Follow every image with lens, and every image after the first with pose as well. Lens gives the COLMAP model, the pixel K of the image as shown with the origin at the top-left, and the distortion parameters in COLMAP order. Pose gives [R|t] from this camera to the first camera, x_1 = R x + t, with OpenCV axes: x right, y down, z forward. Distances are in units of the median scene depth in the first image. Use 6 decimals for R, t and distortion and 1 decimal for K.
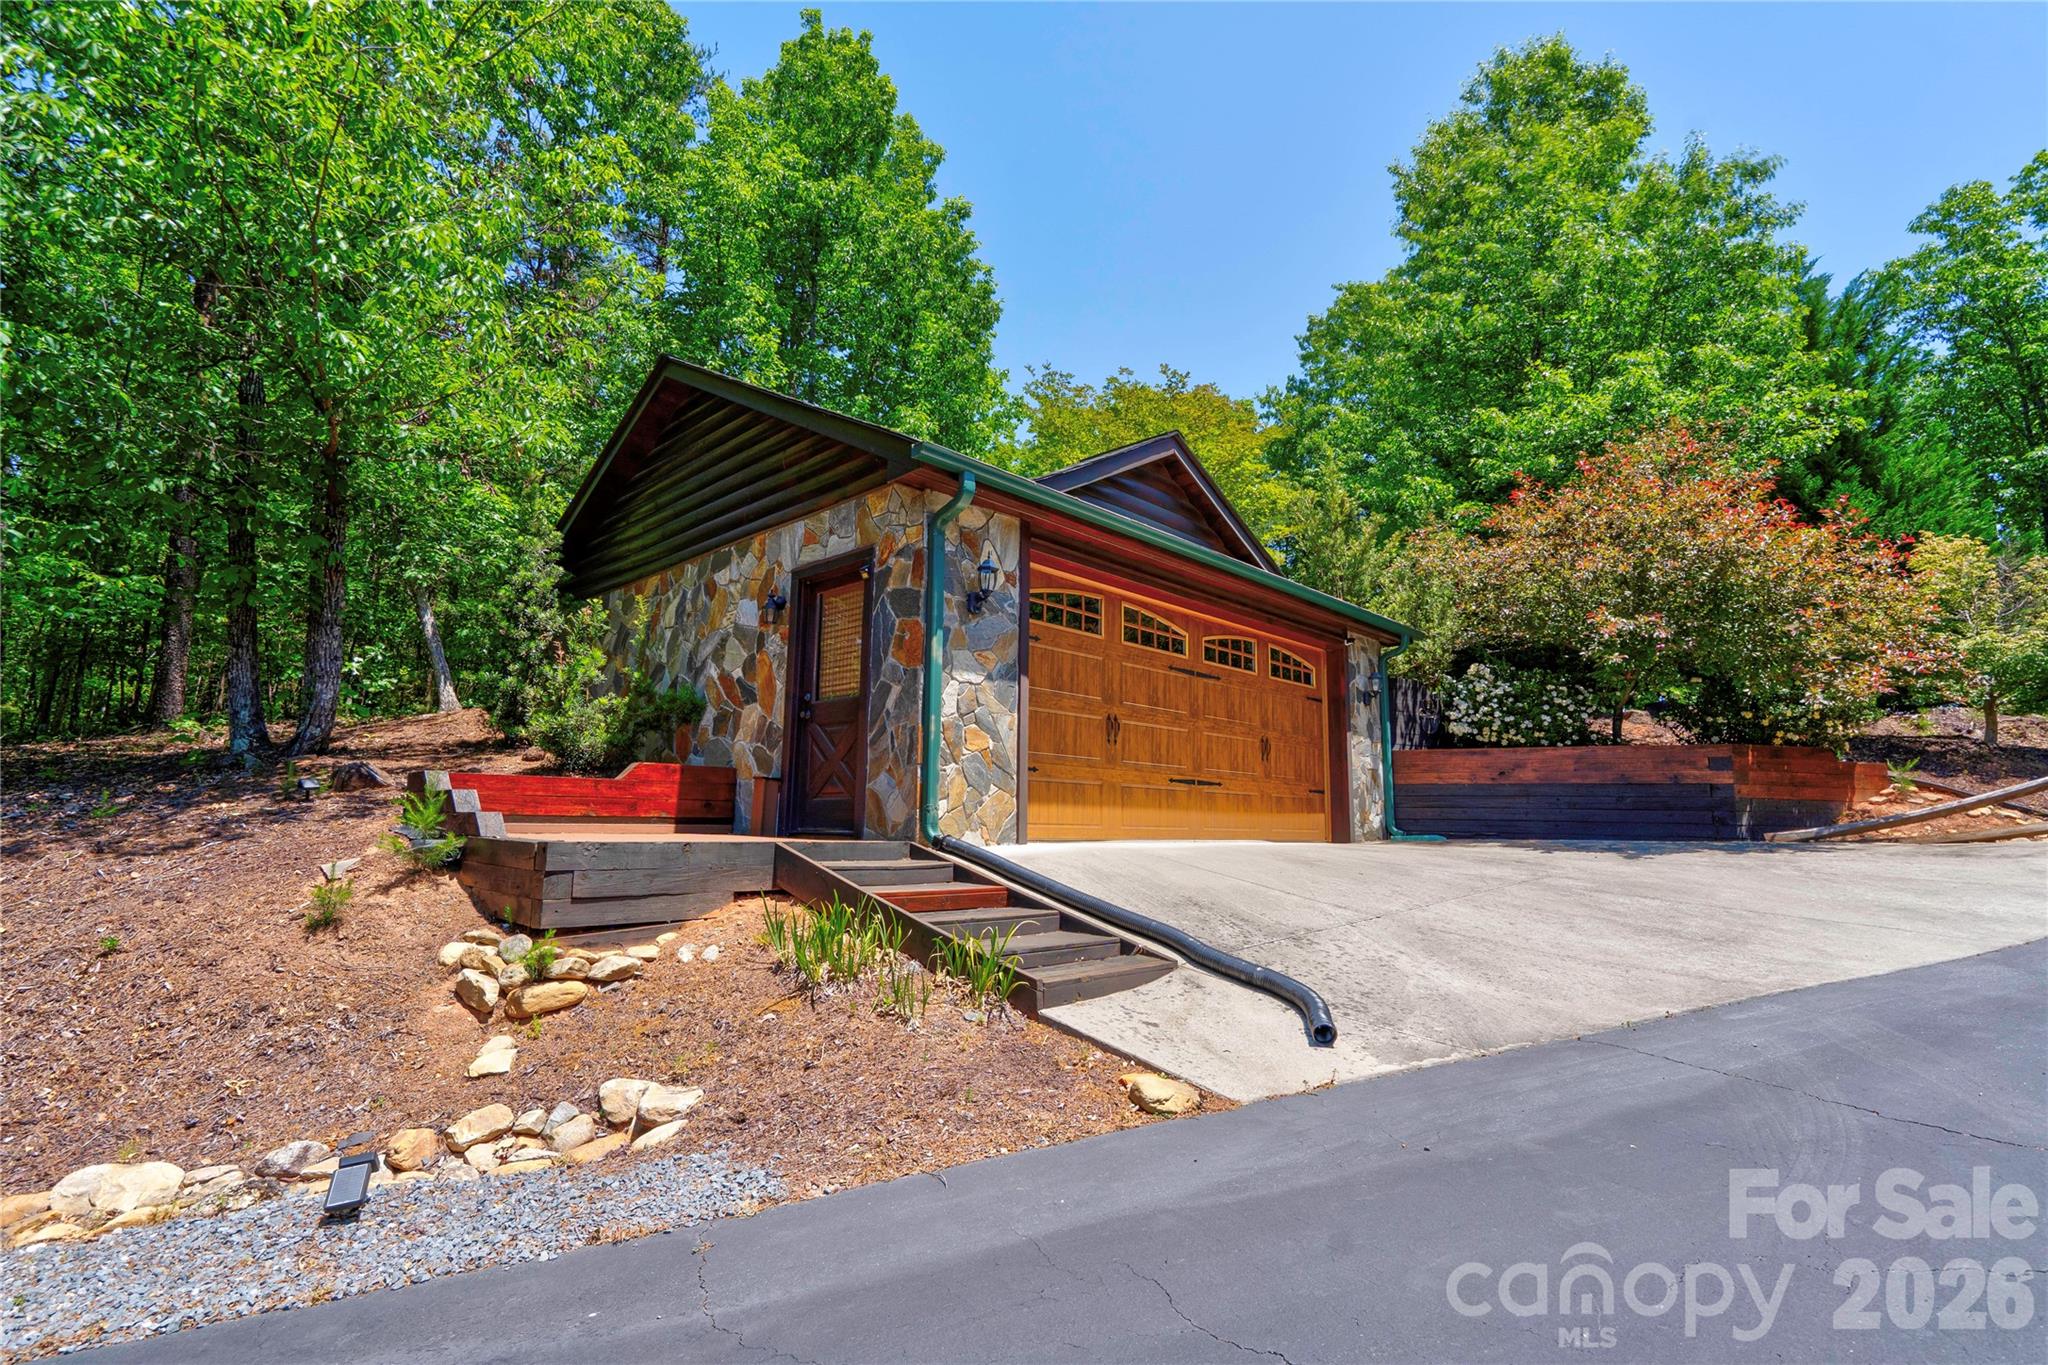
lens RADIAL K [[935.8, 0, 1021.2], [0, 935.8, 678.3], [0, 0, 1]] dist [-0.013320, 0.015405]
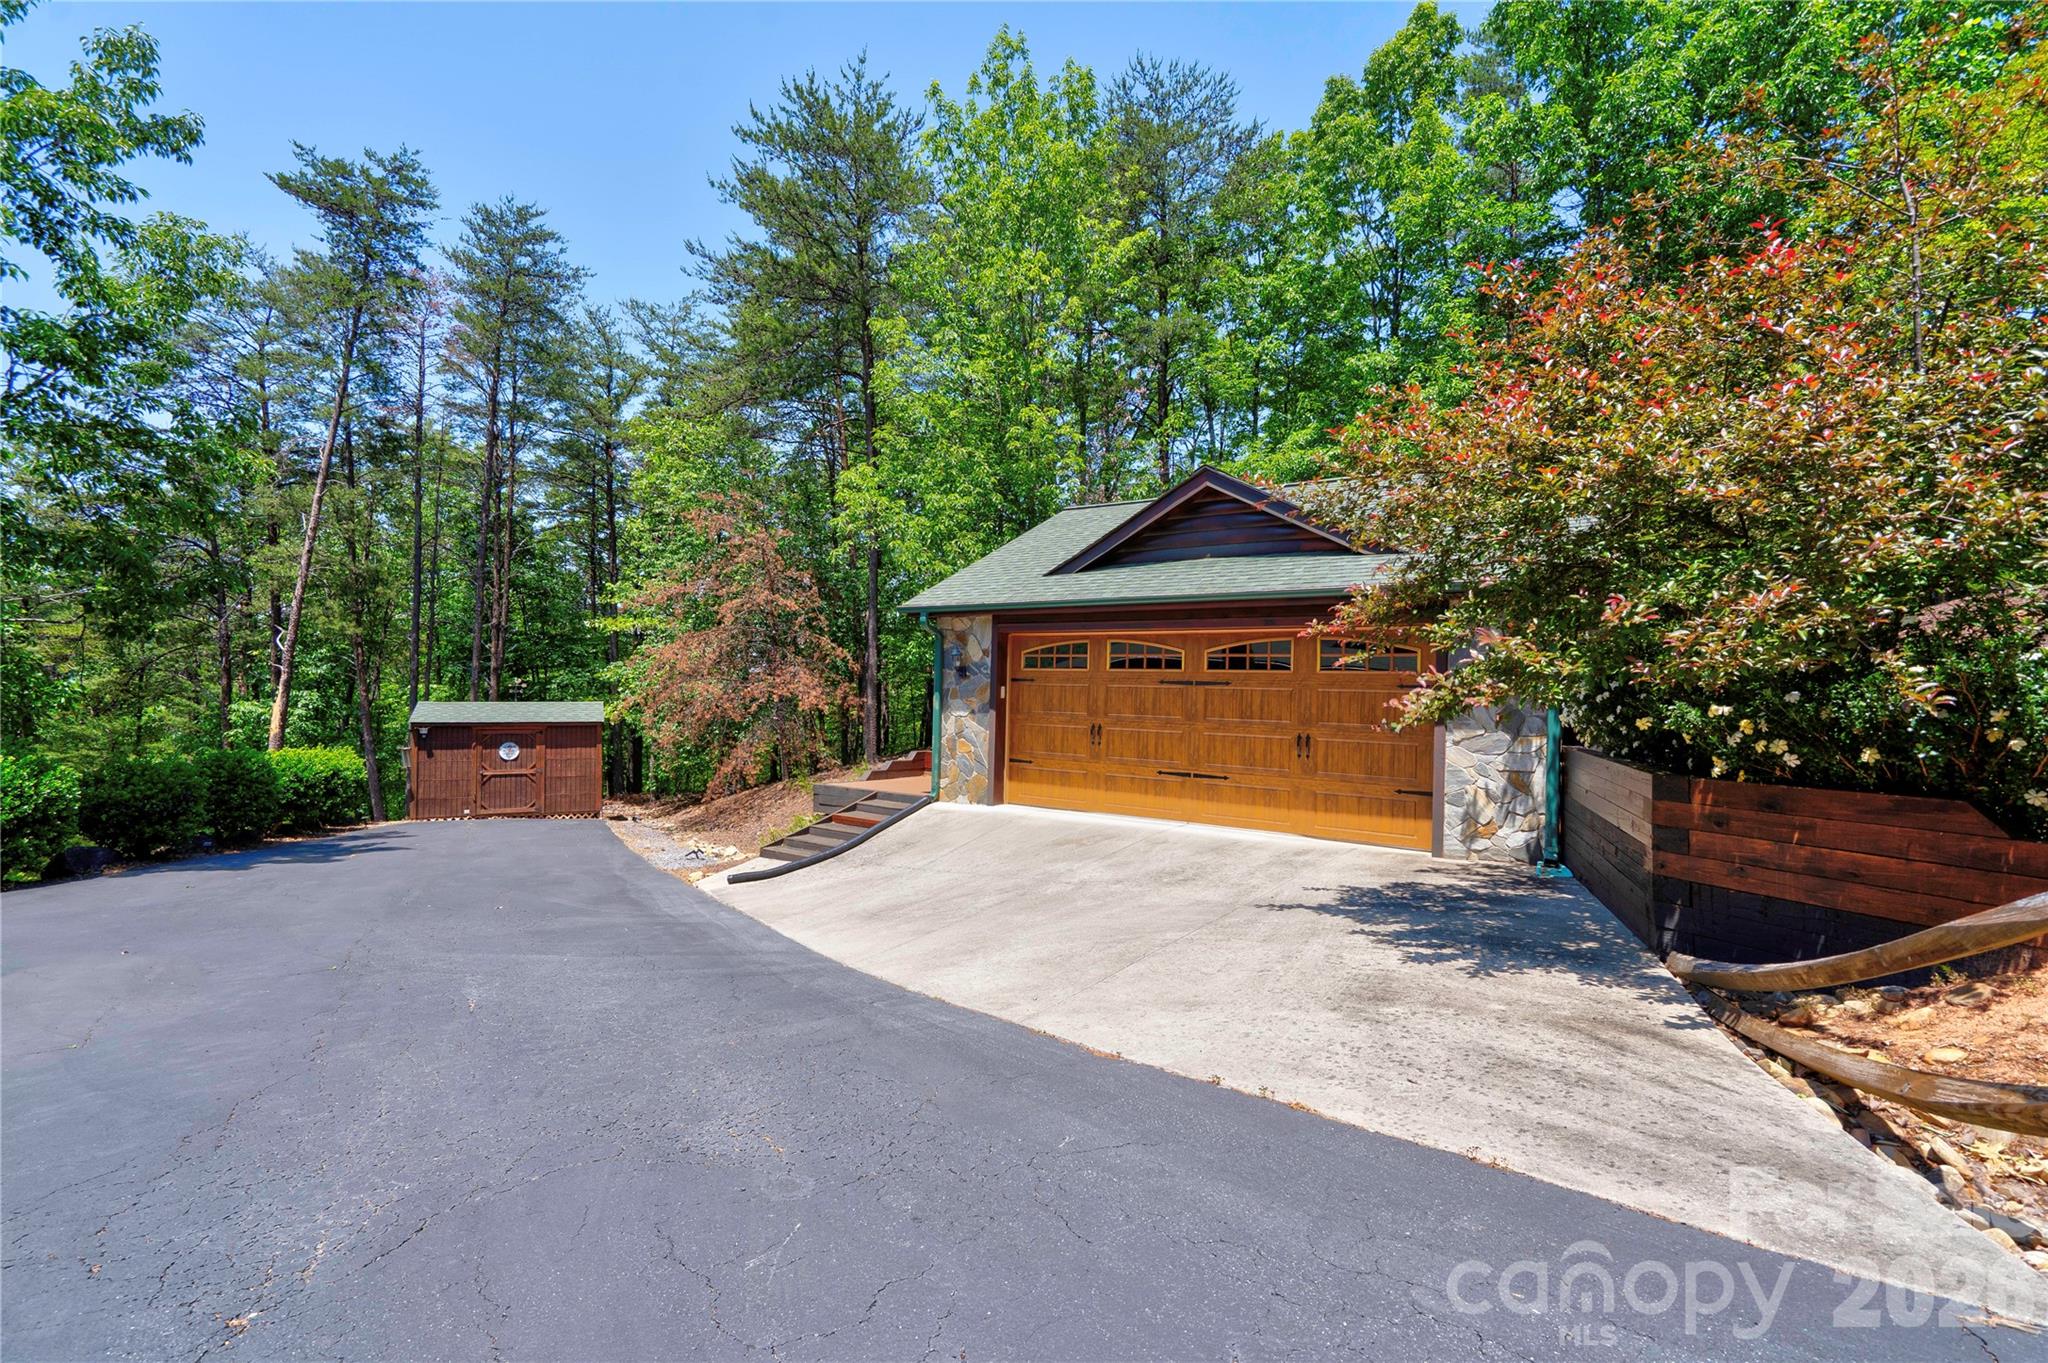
lens RADIAL K [[935.8, 0, 1021.2], [0, 935.8, 677.3], [0, 0, 1]] dist [-0.013320, 0.015405]
pose [[0.158758, -0.014281, -0.987214, 1.444805], [0.138473, 0.990334, 0.007942, -0.057008], [0.977559, -0.137963, 0.159201, 0.663060]]
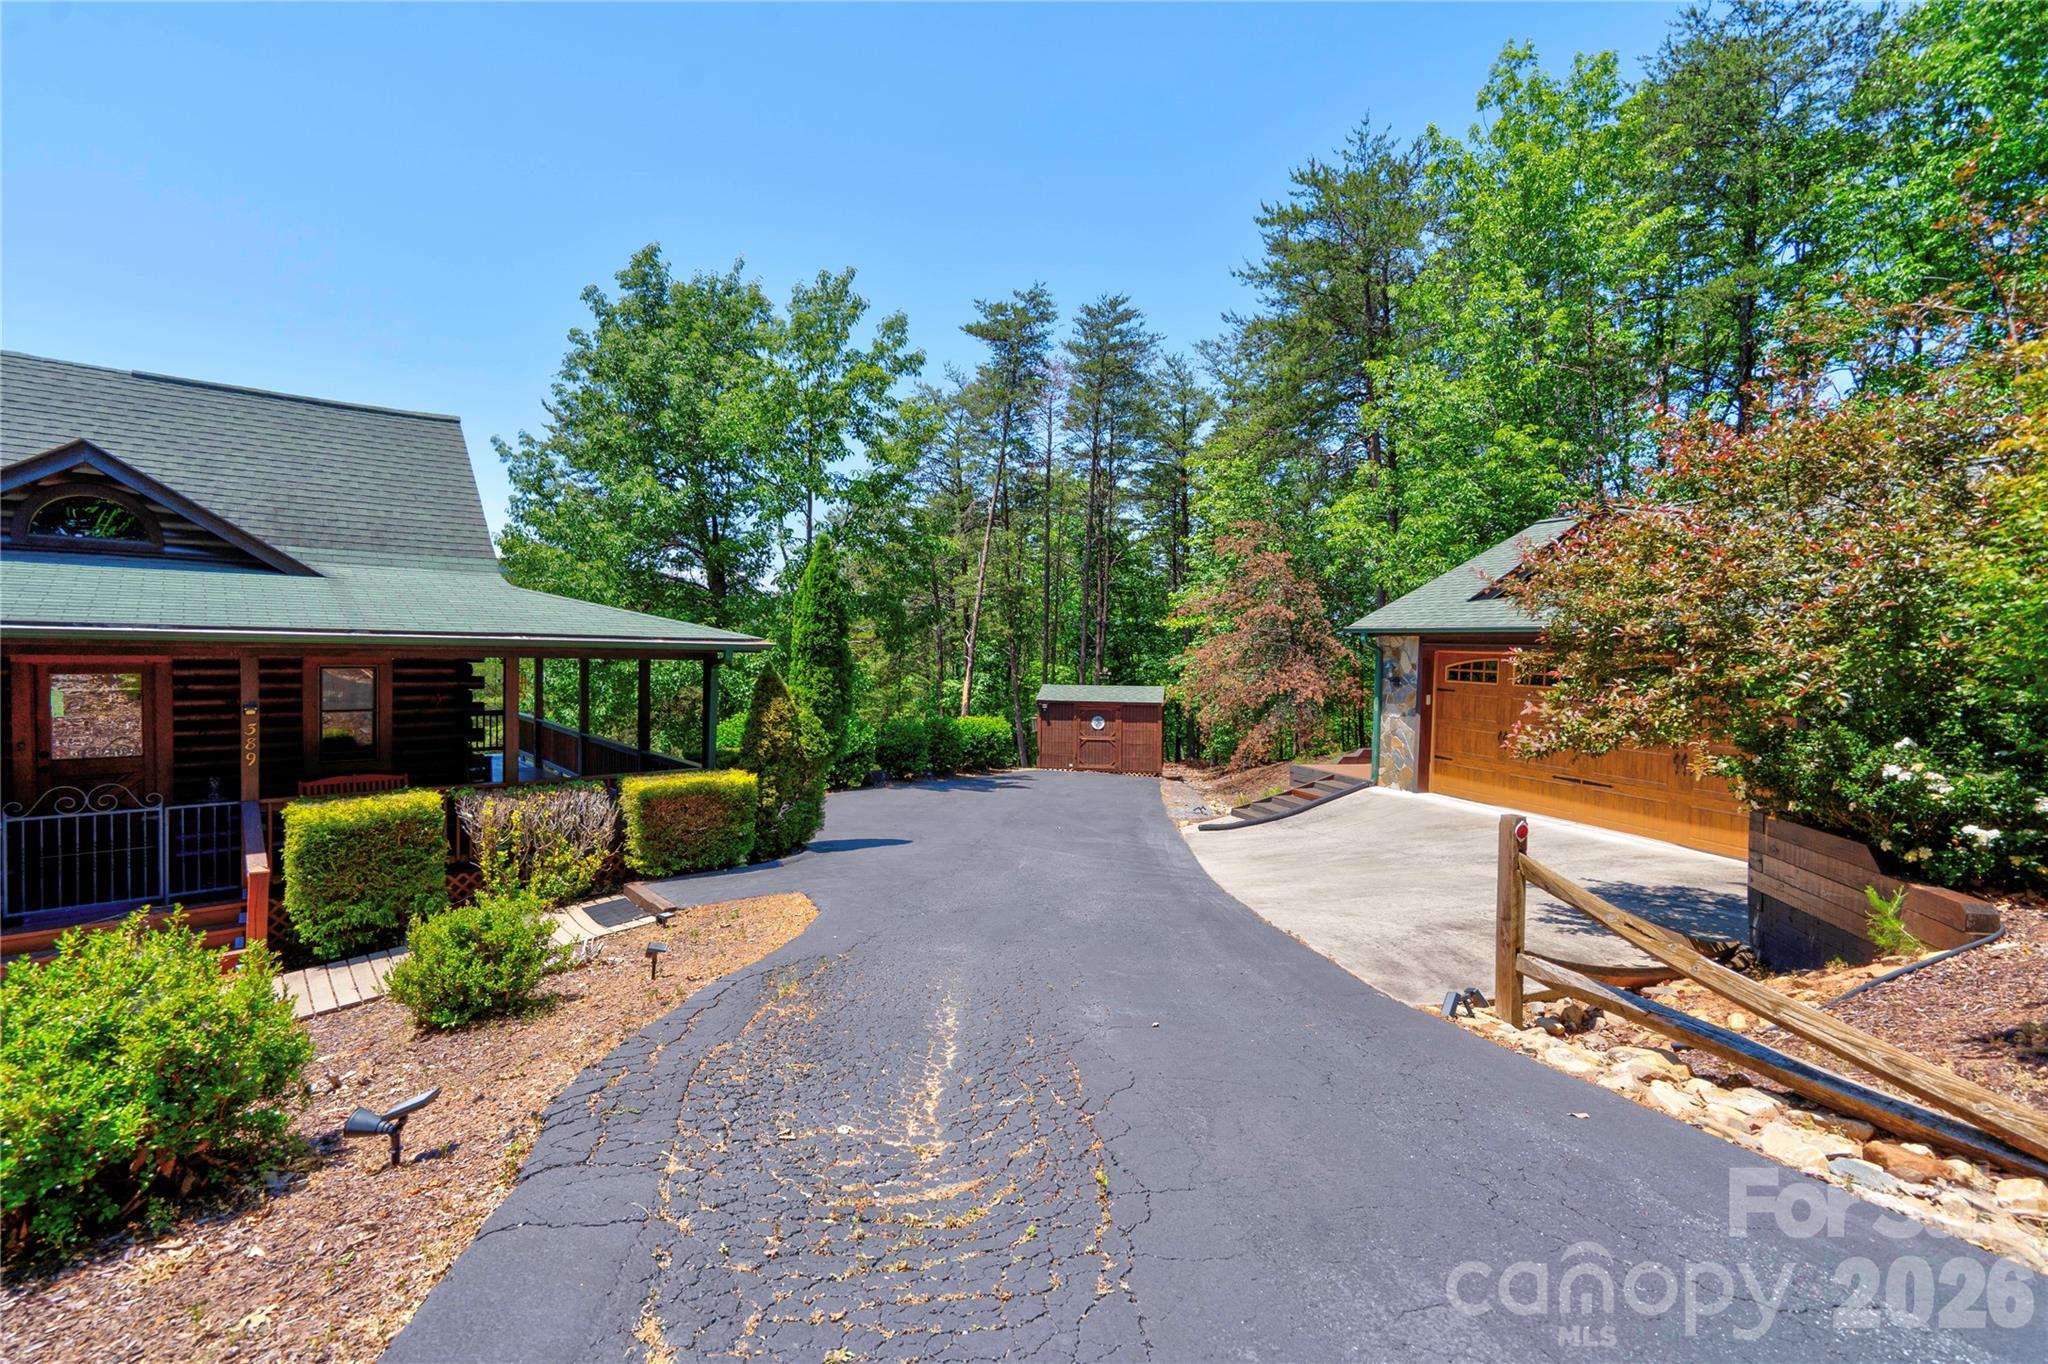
lens RADIAL K [[933.3, 0, 1007.6], [0, 933.3, 667.1], [0, 0, 1]] dist [-0.022667, 0.015609]
pose [[-0.461797, 0.007171, -0.886957, 1.899650], [0.120277, 0.991237, -0.054609, -0.086092], [0.878793, -0.131899, -0.458613, 0.978134]]
